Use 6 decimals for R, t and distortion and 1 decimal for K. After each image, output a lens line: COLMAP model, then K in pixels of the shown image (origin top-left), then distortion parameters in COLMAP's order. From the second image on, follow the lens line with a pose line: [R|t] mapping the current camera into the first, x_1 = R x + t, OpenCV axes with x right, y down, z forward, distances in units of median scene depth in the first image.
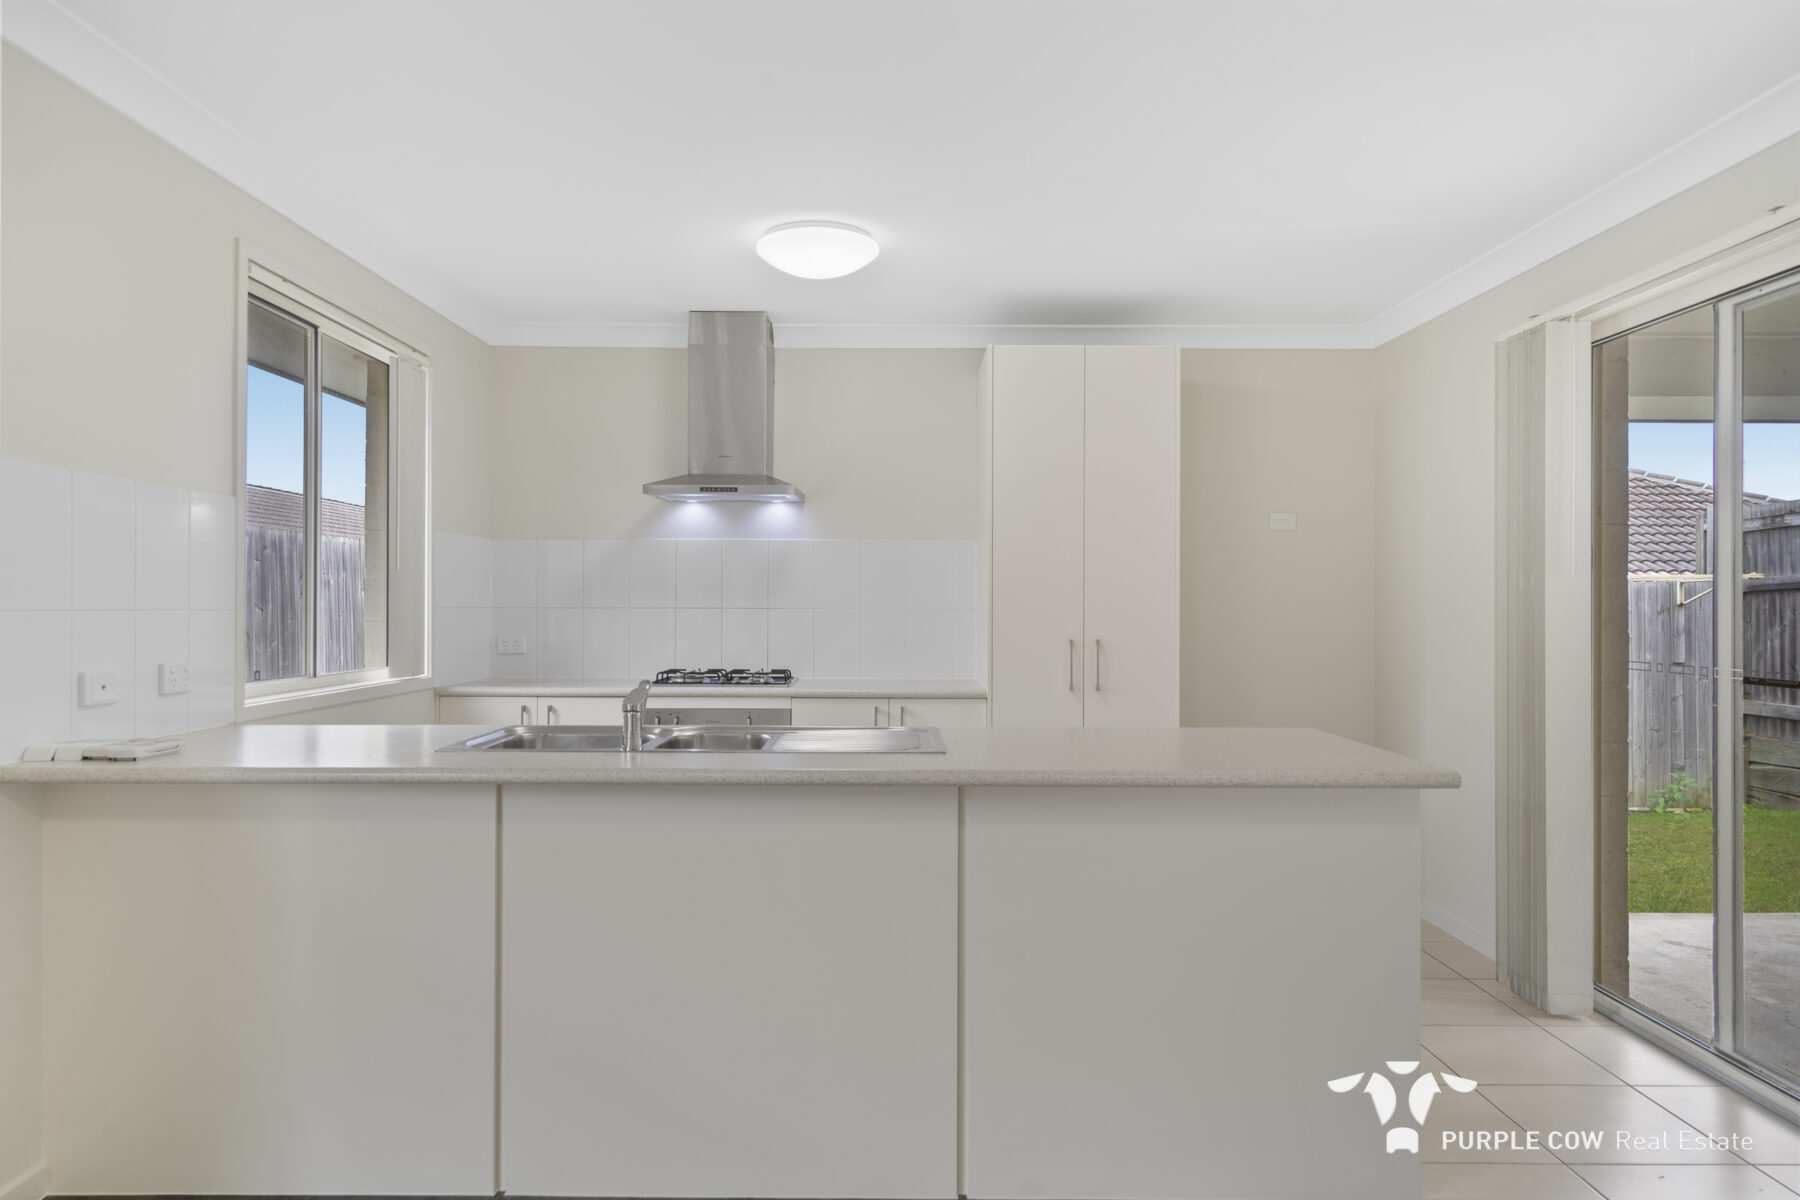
lens RADIAL K [[1152.2, 0, 900.7], [0, 1152.2, 600.8], [0, 0, 1]] dist [0.005754, 0.002220]
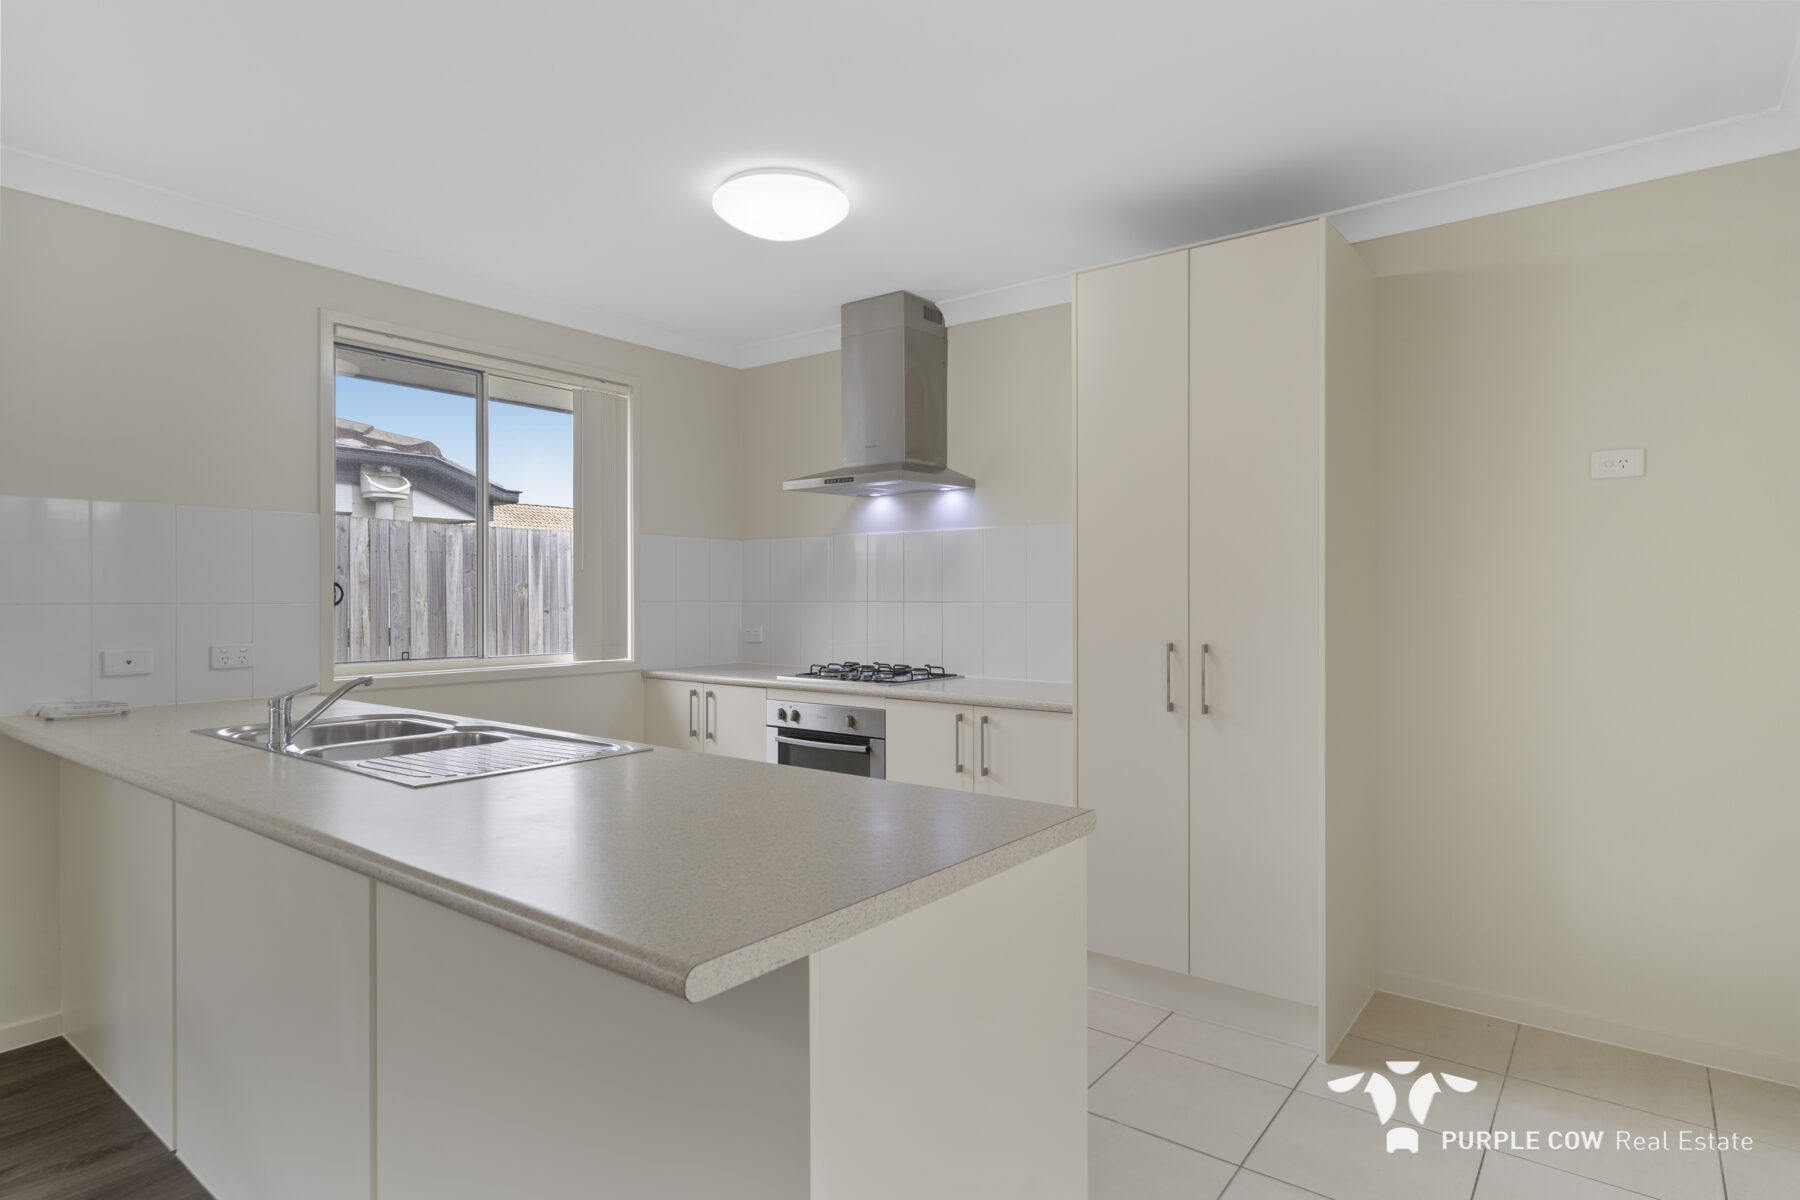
lens RADIAL K [[964.1, 0, 898.6], [0, 964.1, 603.0], [0, 0, 1]] dist [-0.004571, -0.000972]
pose [[0.787210, 0.000181, -0.616684, 0.396605], [0.004912, 0.999966, 0.006564, 0.002321], [0.616665, -0.008196, 0.787183, 0.392700]]
